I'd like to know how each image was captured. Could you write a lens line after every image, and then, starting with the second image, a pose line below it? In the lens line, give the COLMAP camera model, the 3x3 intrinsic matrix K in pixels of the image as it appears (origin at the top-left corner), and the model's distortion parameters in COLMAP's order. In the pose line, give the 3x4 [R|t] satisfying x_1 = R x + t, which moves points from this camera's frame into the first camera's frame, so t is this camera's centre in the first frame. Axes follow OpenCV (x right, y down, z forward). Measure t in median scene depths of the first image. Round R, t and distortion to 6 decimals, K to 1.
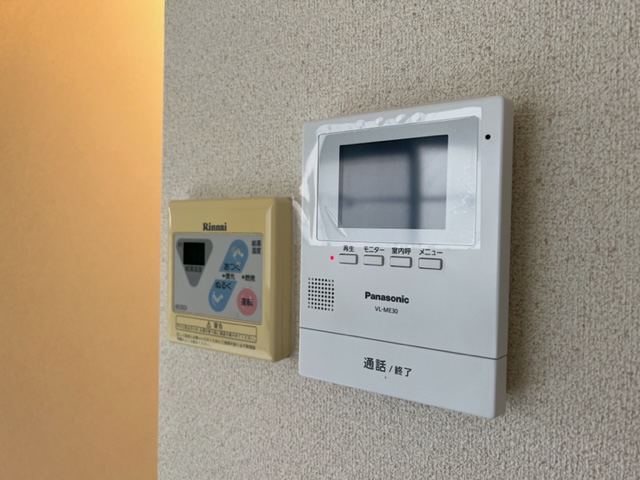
lens RADIAL K [[484.8, 0, 320.0], [0, 484.8, 240.0], [0, 0, 1]] dist [0.230968, -0.001471]
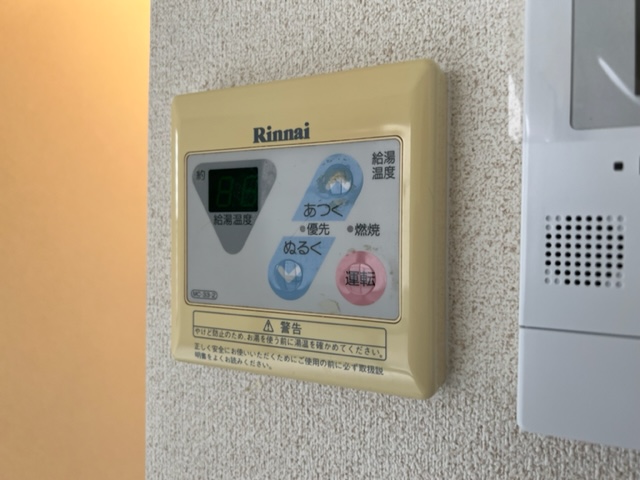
lens RADIAL K [[488.3, 0, 319.4], [0, 488.3, 225.4], [0, 0, 1]] dist [0.071268, -0.003341]
pose [[0.985636, -0.007607, 0.168715, -0.263031], [0.011631, 0.999671, -0.022876, 0.080684], [-0.168485, 0.024510, 0.985399, 0.497531]]
